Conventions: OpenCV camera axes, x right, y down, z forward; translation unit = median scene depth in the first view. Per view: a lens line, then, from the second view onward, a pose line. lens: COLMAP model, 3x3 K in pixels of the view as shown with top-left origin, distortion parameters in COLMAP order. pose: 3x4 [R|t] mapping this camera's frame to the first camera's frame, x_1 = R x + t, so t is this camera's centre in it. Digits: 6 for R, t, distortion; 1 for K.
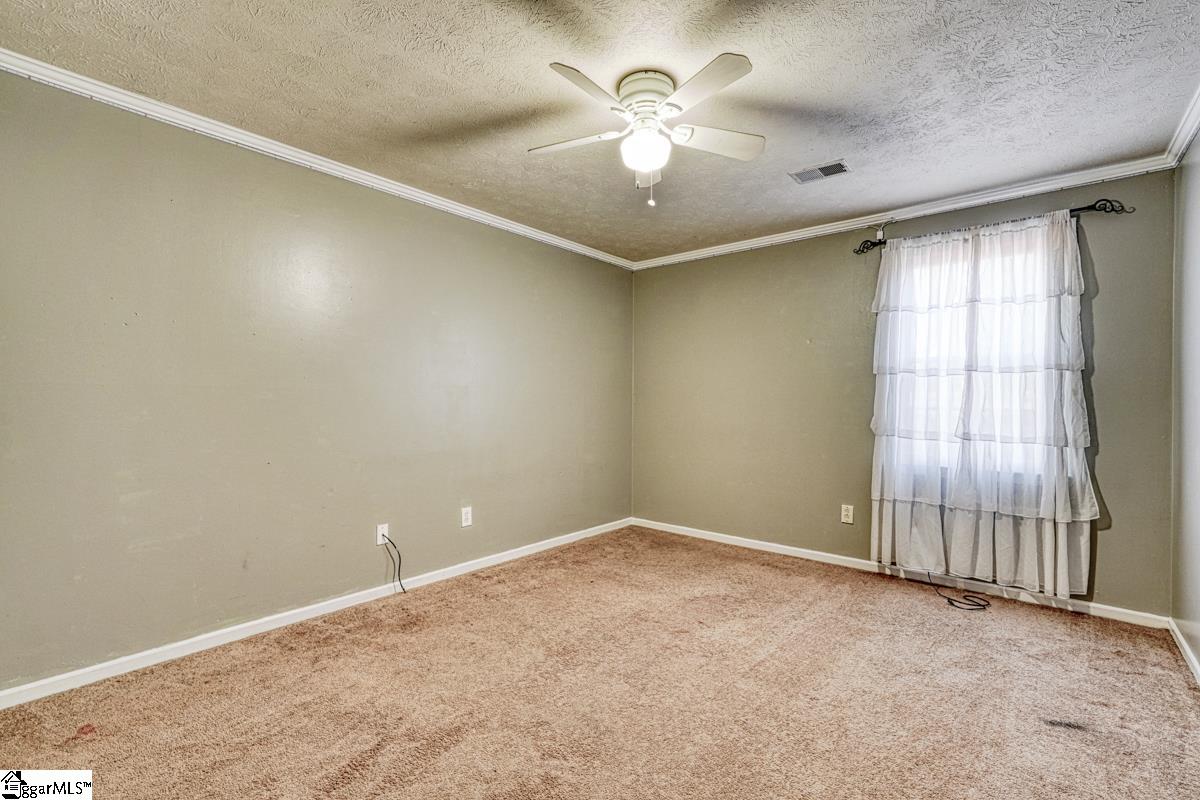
lens RADIAL K [[528.0, 0, 600.3], [0, 528.0, 403.8], [0, 0, 1]] dist [-0.014247, 0.004920]
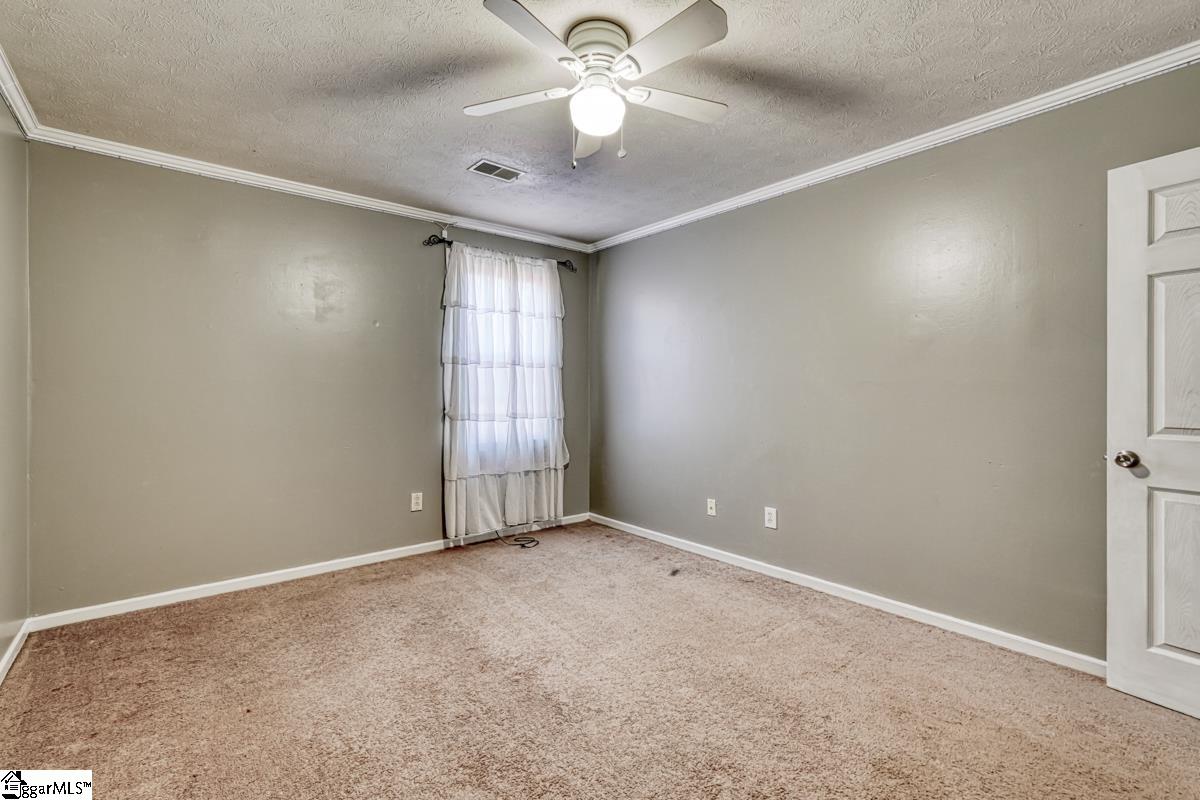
lens RADIAL K [[528.0, 0, 599.2], [0, 528.0, 391.9], [0, 0, 1]] dist [-0.014247, 0.004920]
pose [[0.176556, -0.013350, 0.984200, -0.533517], [0.011177, 0.999871, 0.011557, -0.008658], [-0.984227, 0.008960, 0.176682, 0.562492]]
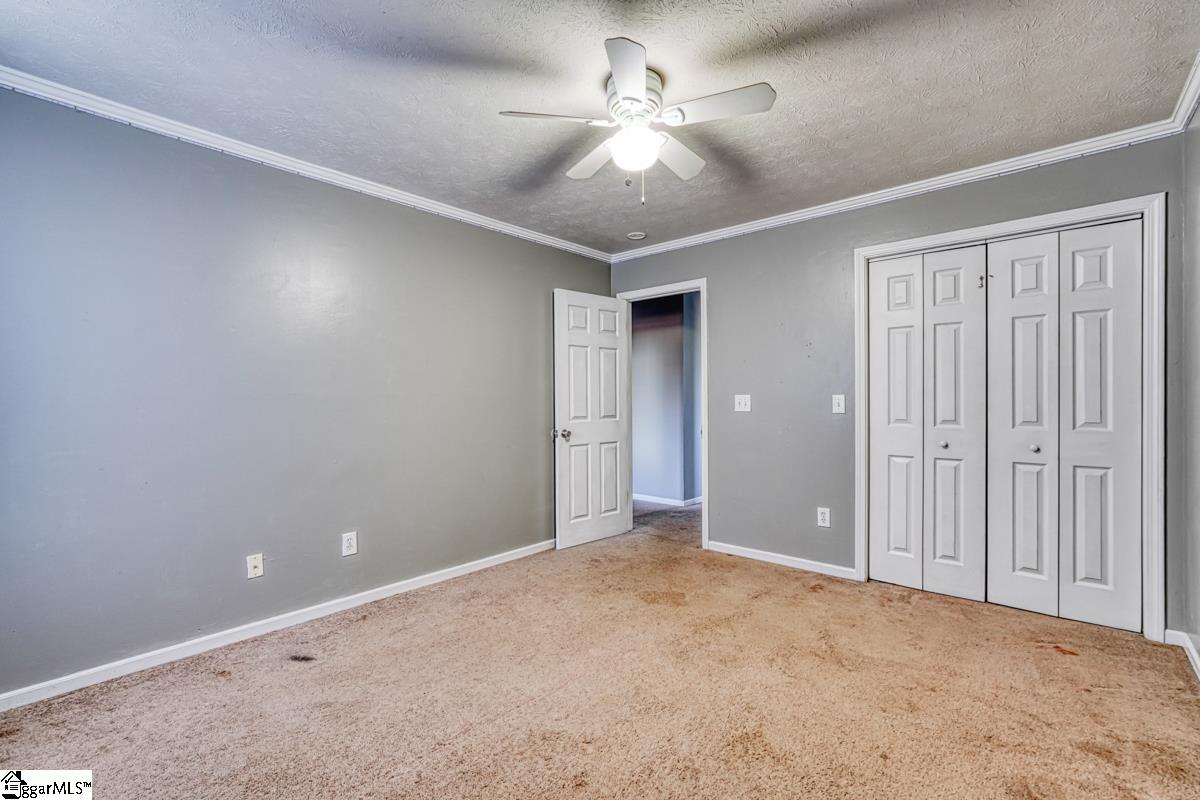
lens RADIAL K [[528.0, 0, 588.8], [0, 528.0, 400.1], [0, 0, 1]] dist [-0.014247, 0.004920]
pose [[-0.999446, 0.001420, 0.033260, 0.094642], [0.001857, 0.999913, 0.013095, -0.011698], [-0.033238, 0.013150, -0.999361, 1.341624]]
